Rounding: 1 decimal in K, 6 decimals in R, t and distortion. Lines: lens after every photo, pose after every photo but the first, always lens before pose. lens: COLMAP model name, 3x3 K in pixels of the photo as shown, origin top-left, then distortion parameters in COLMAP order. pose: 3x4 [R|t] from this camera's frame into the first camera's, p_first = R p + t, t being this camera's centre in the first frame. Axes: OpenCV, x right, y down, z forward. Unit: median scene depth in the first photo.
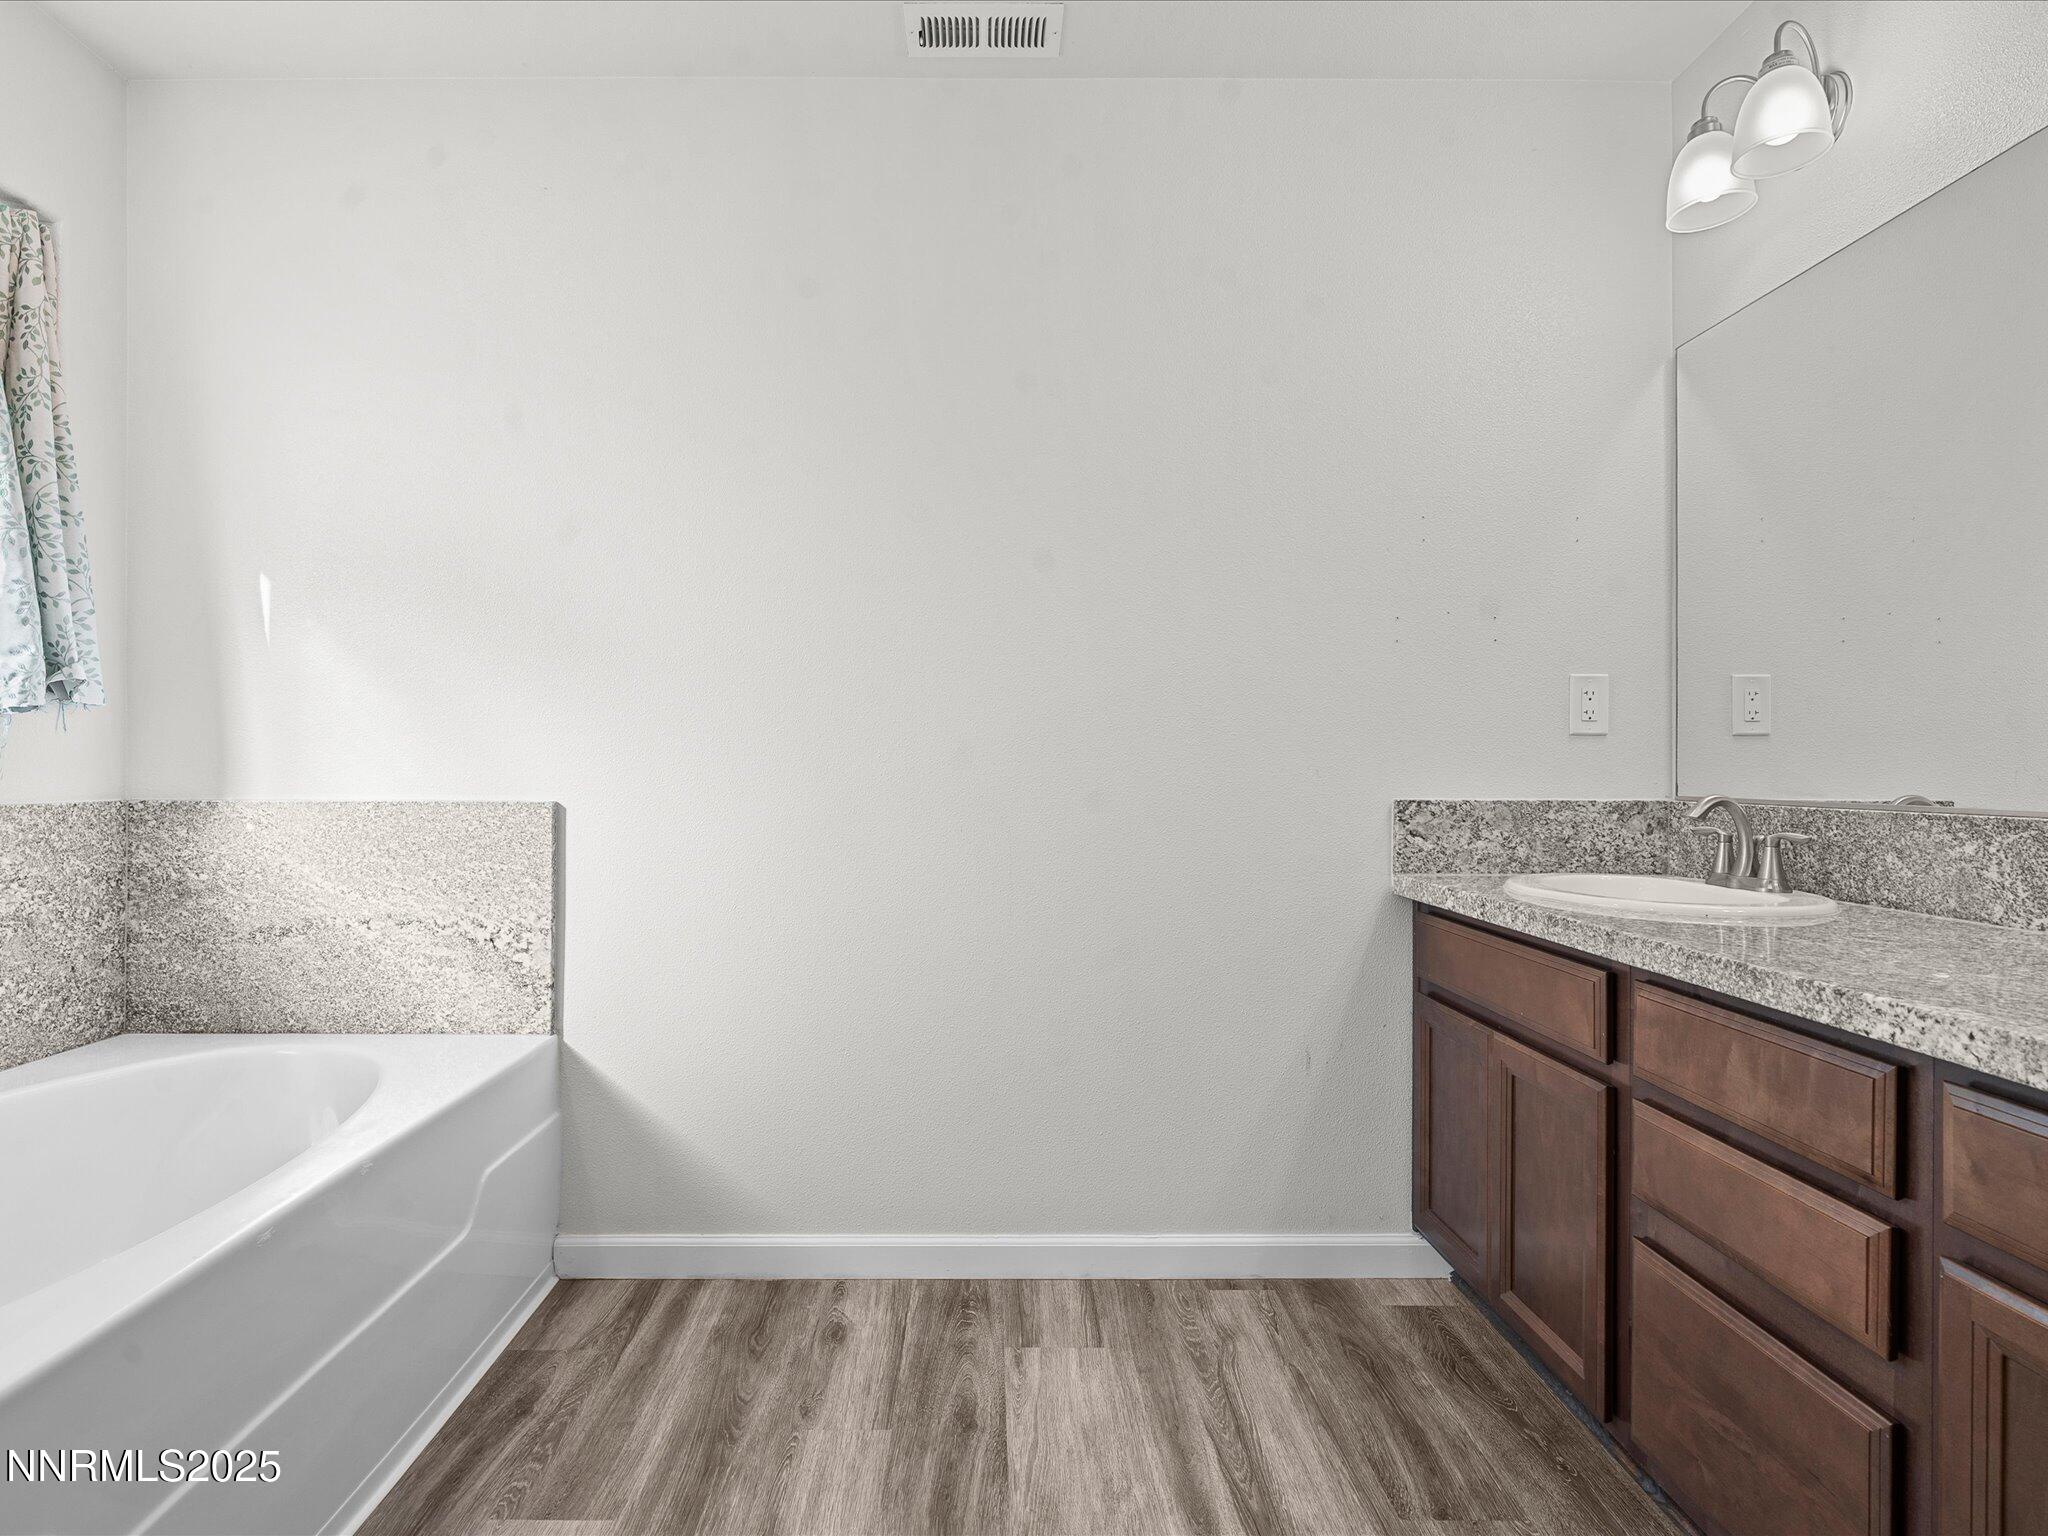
lens RADIAL K [[1044.5, 0, 1024.0], [0, 1044.5, 770.8], [0, 0, 1]] dist [0.000653, 0.000145]
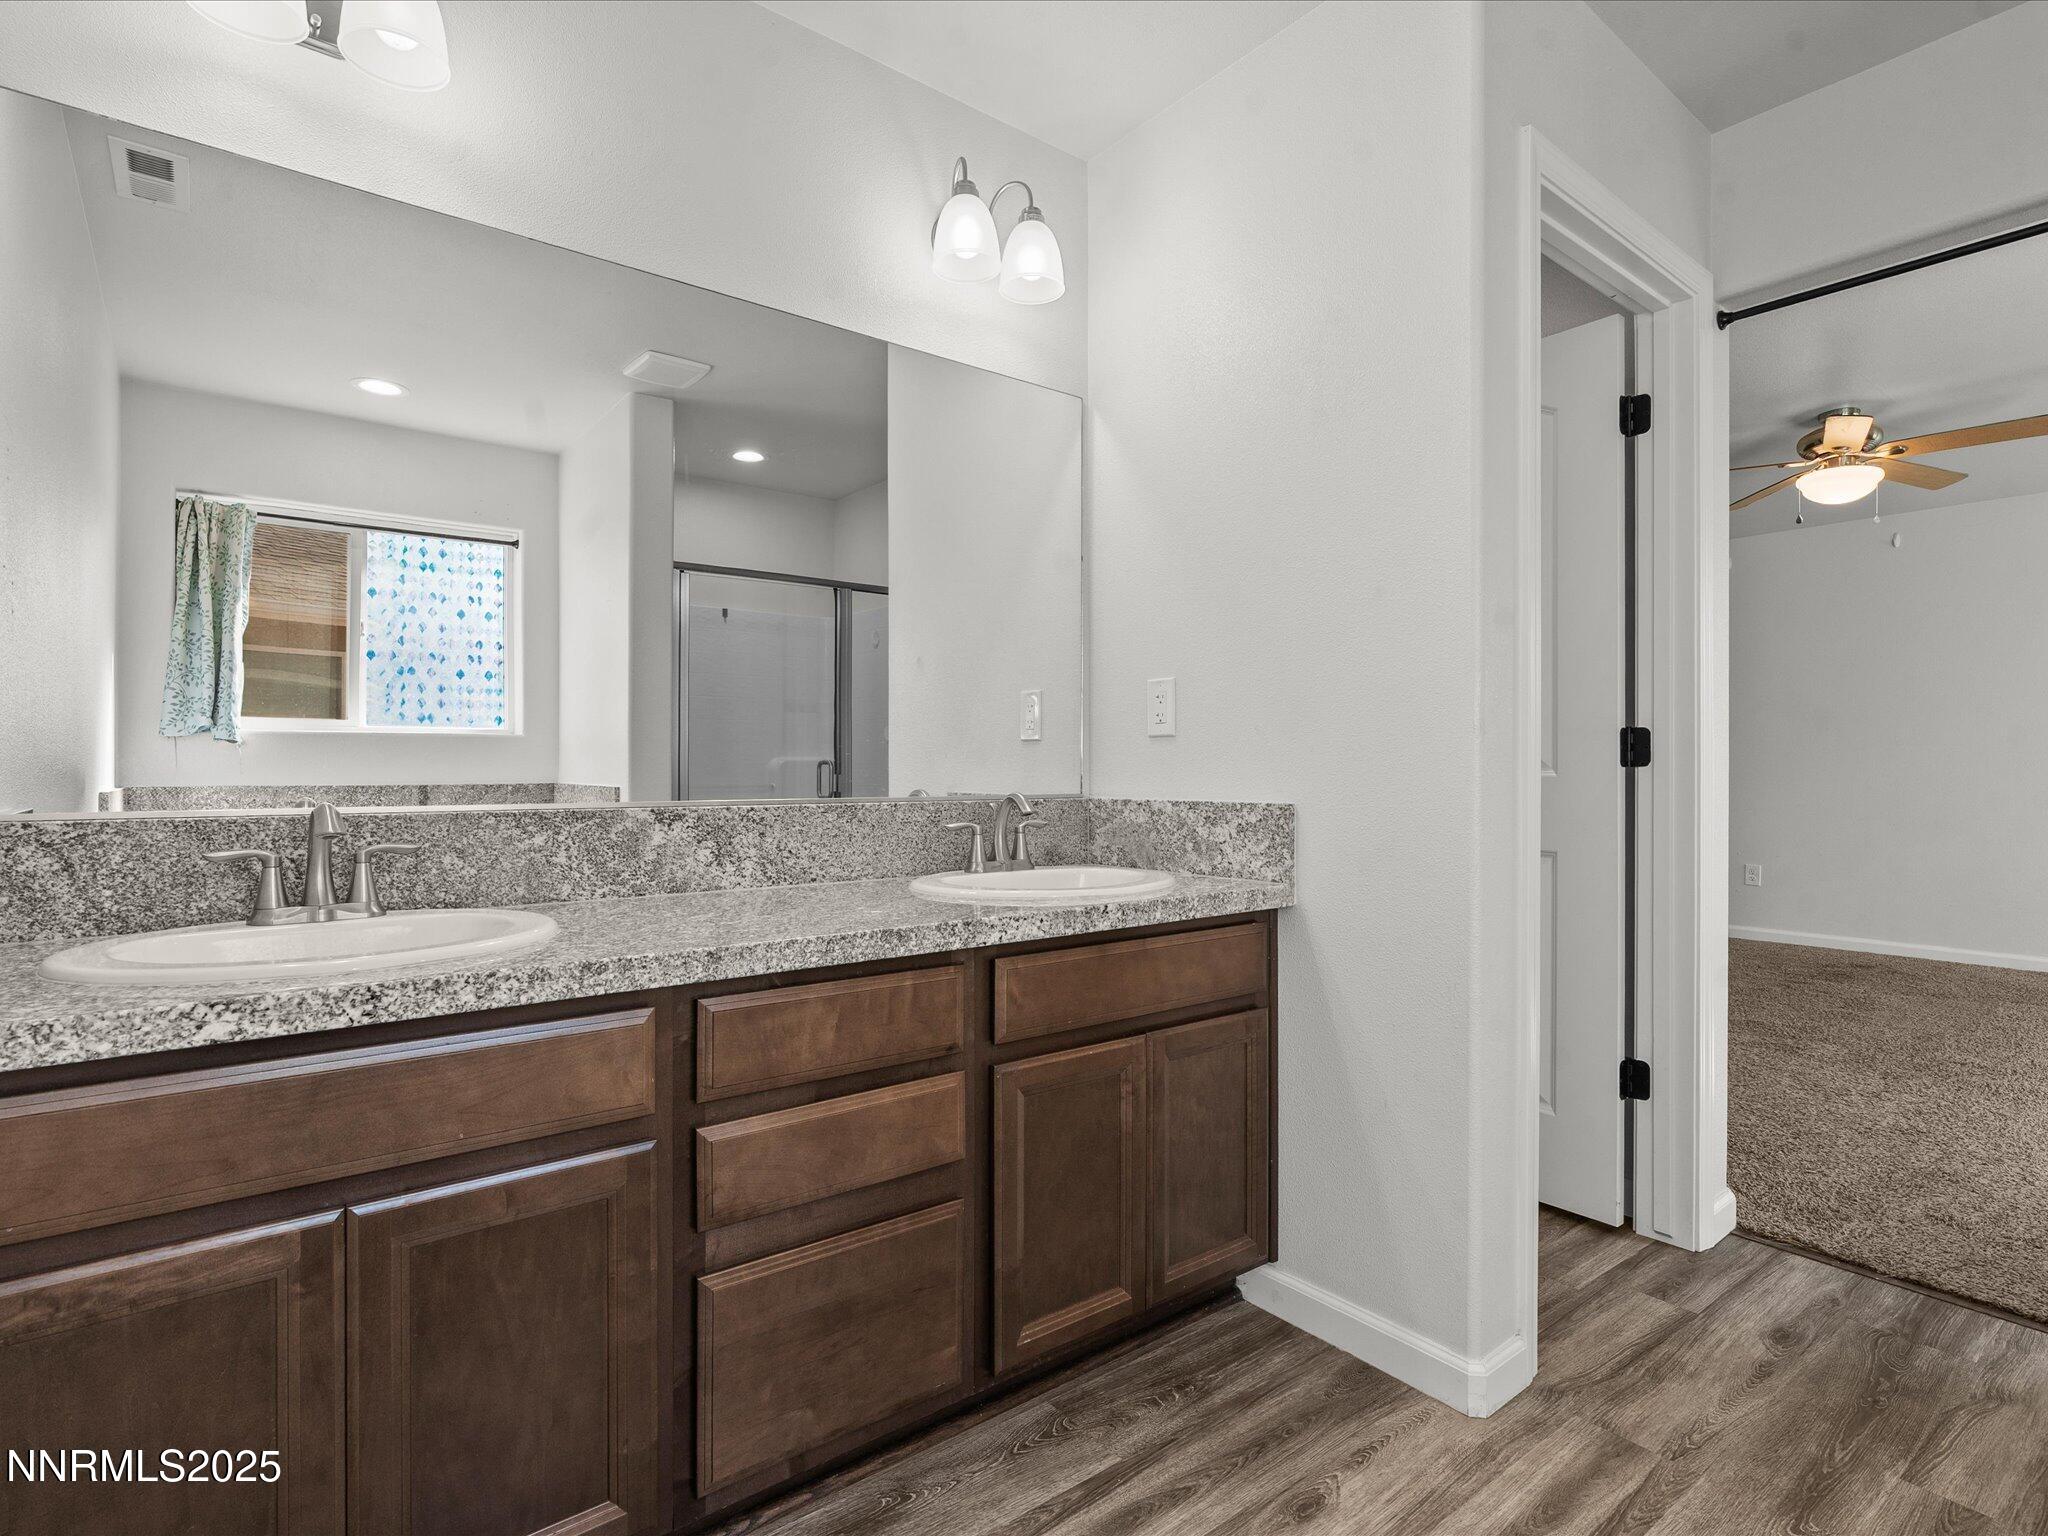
lens RADIAL K [[1044.5, 0, 1027.1], [0, 1044.5, 764.5], [0, 0, 1]] dist [0.000653, 0.000145]
pose [[-0.584518, -0.004743, 0.811367, -0.326598], [-0.004017, 0.999988, 0.002952, -0.012721], [-0.811371, -0.001534, -0.584530, 1.246612]]
